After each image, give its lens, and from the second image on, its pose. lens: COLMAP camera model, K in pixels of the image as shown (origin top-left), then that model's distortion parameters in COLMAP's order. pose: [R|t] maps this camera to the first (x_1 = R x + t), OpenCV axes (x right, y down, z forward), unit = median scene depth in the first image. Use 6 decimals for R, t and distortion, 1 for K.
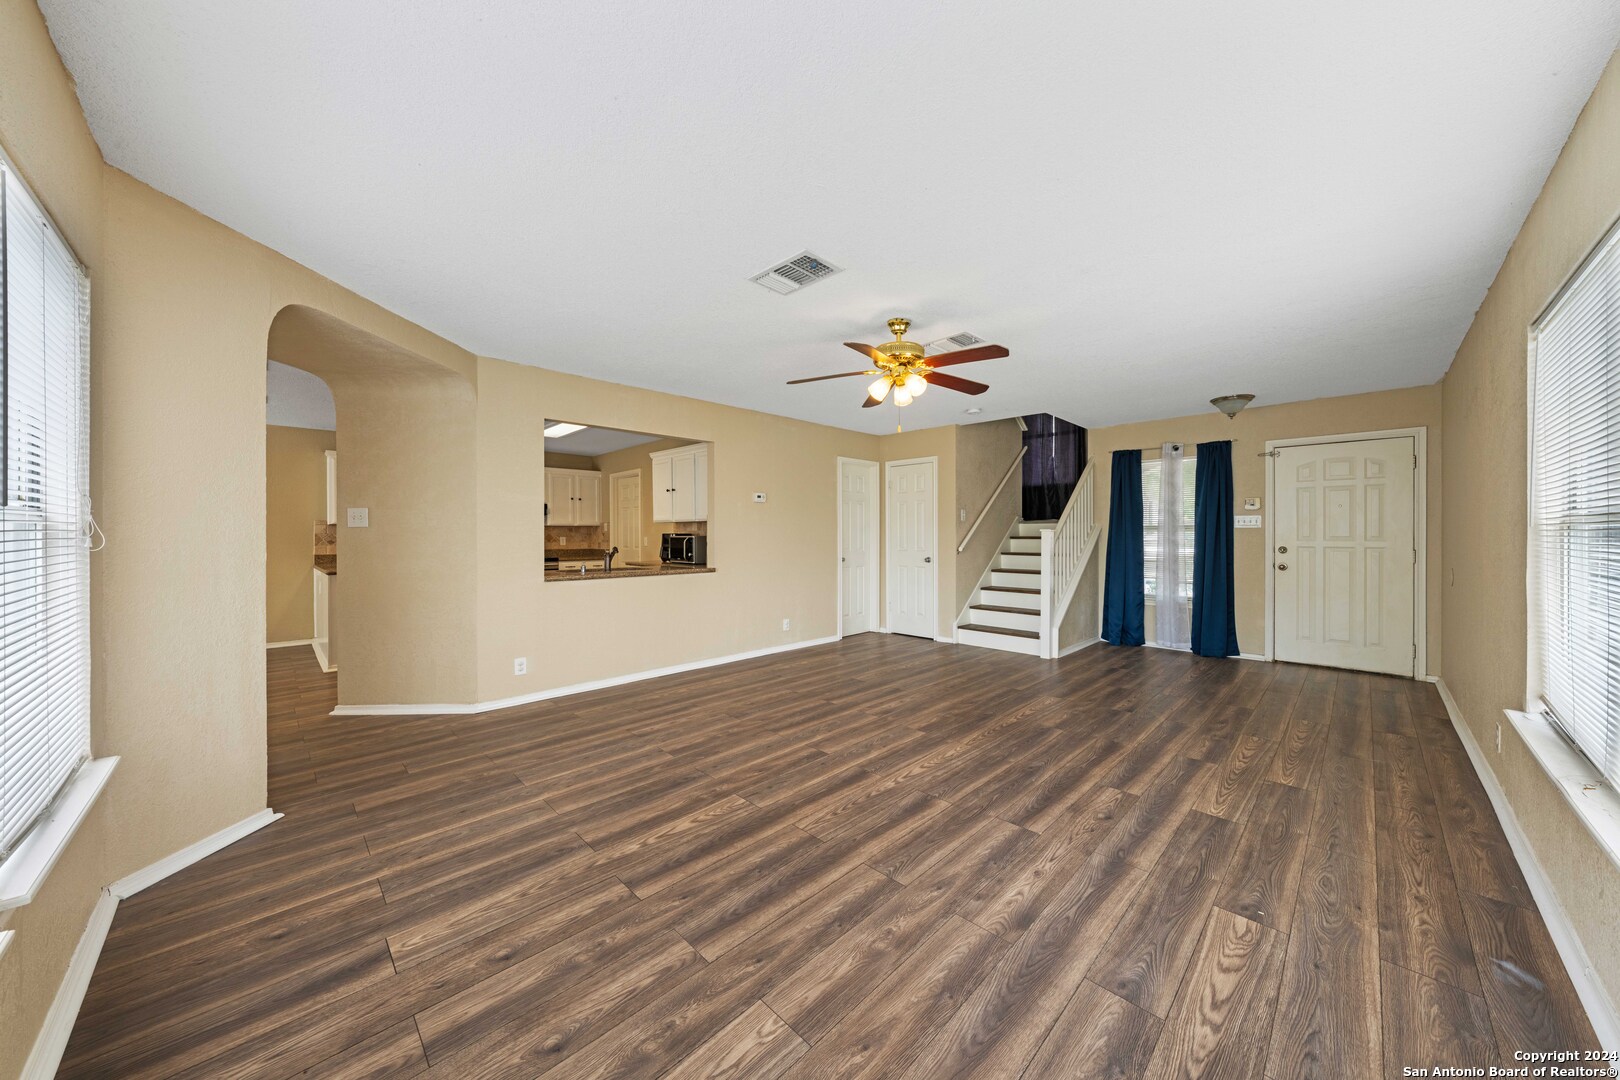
lens RADIAL K [[574.4, 0, 818.0], [0, 574.4, 535.6], [0, 0, 1]] dist [-0.002974, -0.000139]
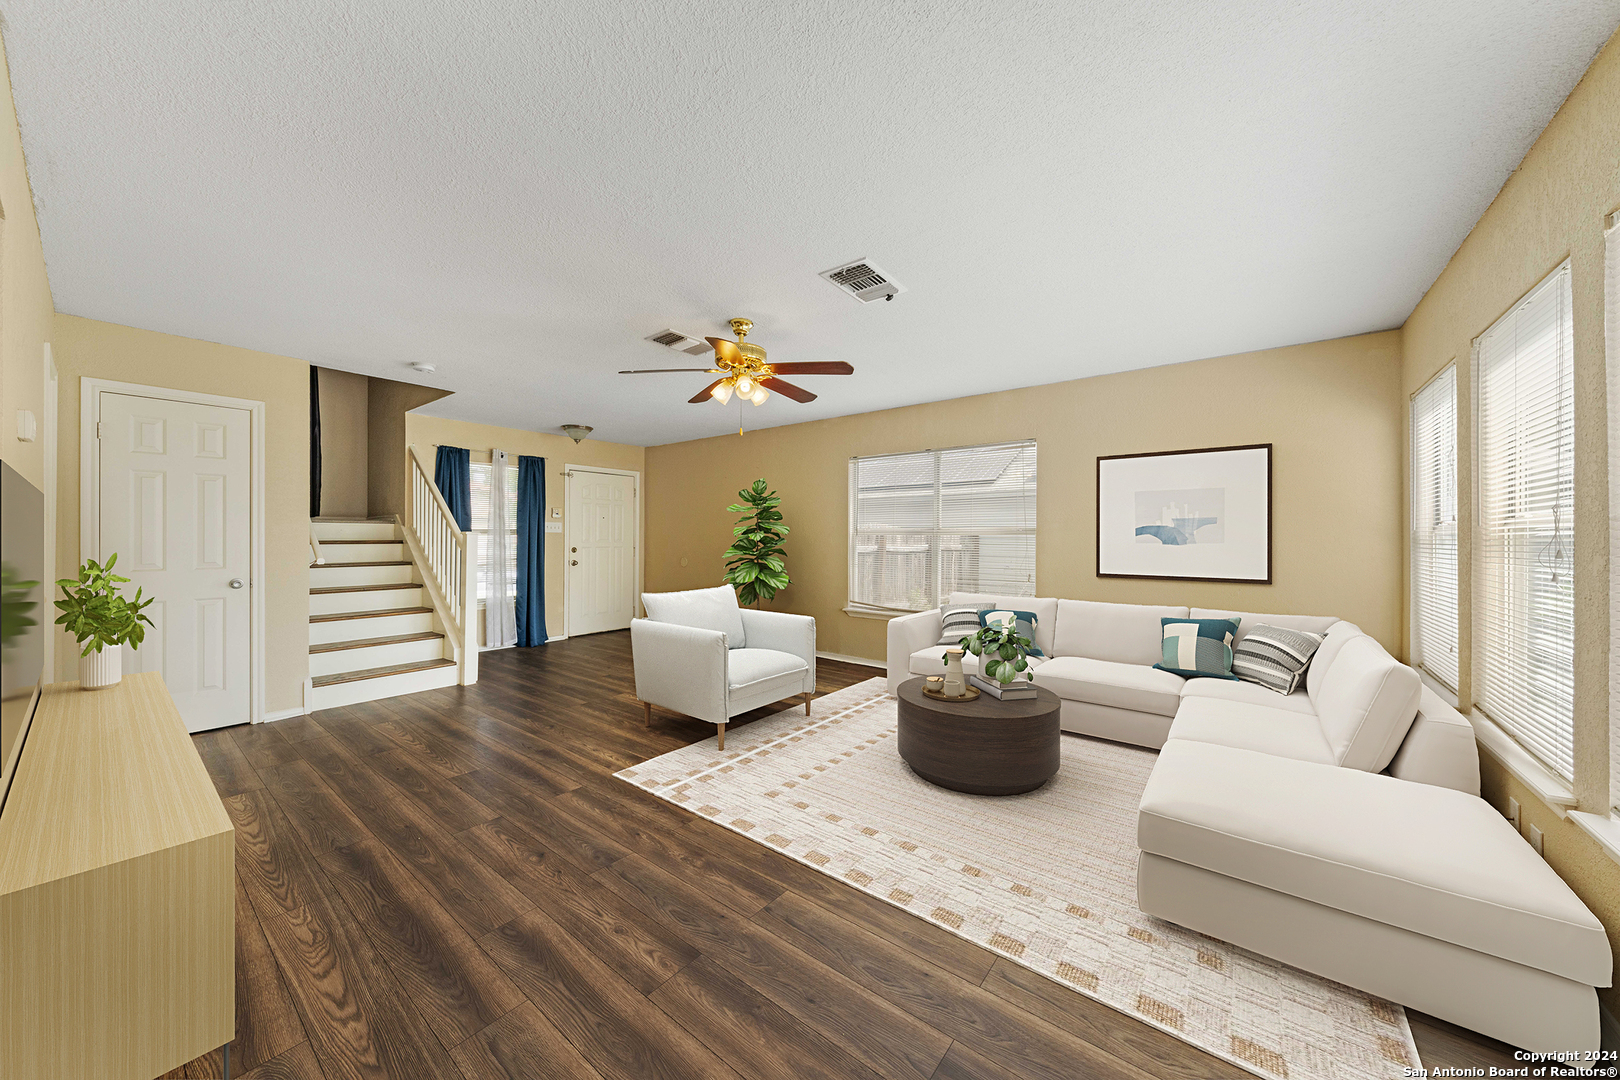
lens RADIAL K [[574.4, 0, 812.0], [0, 574.4, 535.2], [0, 0, 1]] dist [-0.002974, -0.000139]
pose [[-0.147383, 0.002290, 0.989077, -0.639476], [0.001716, 0.999996, -0.002059, -0.004820], [-0.989078, 0.001394, -0.147386, 0.771262]]
